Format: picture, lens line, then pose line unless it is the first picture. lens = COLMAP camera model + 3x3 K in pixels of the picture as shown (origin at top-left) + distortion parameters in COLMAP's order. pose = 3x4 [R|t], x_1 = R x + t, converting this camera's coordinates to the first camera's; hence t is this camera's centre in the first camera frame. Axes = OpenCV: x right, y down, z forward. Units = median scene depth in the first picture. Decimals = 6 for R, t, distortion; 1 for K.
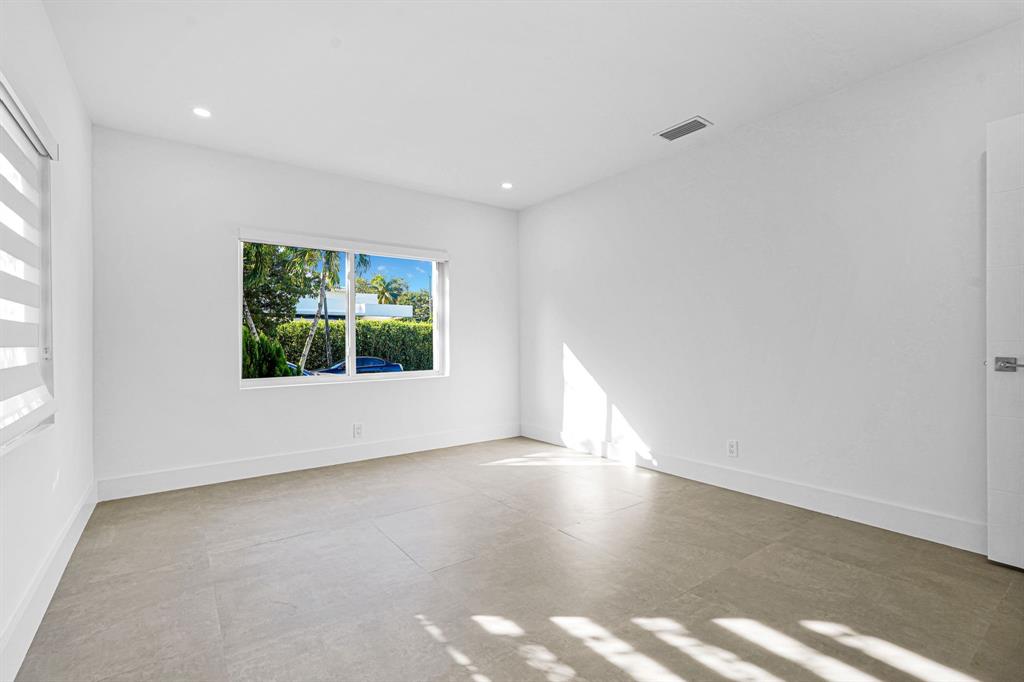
lens RADIAL K [[451.6, 0, 512.0], [0, 451.6, 341.0], [0, 0, 1]] dist [-0.003458, -0.000140]
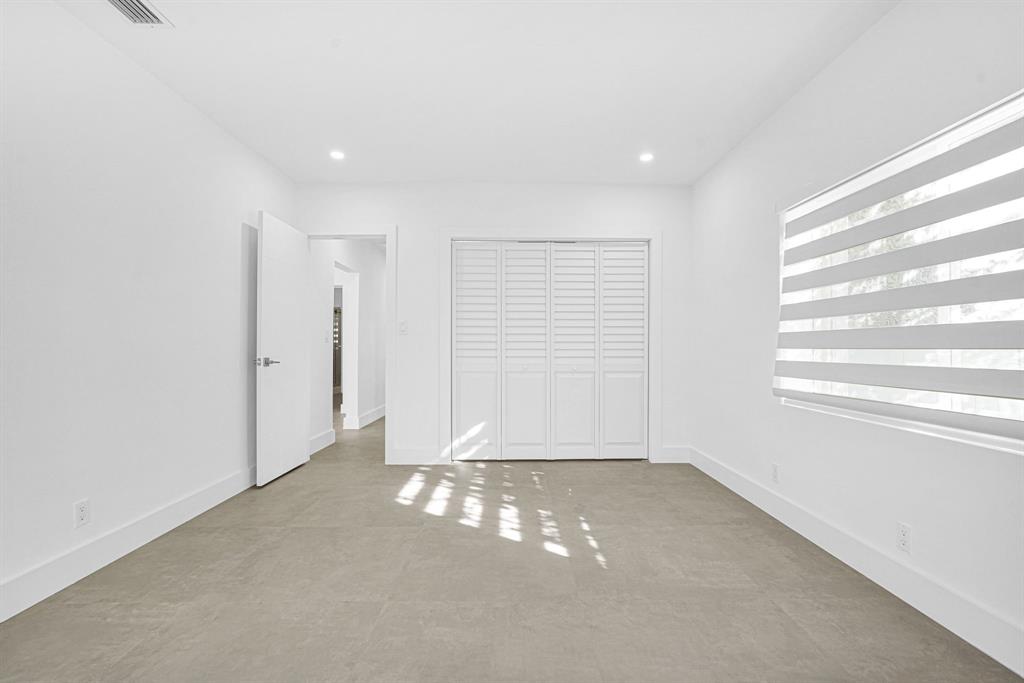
lens RADIAL K [[451.6, 0, 512.0], [0, 451.6, 341.5], [0, 0, 1]] dist [-0.003458, -0.000140]
pose [[-0.812677, 0.016761, 0.582473, -0.734146], [0.000852, 0.999619, -0.027576, 0.021586], [-0.582714, -0.021914, -0.812382, 2.193162]]
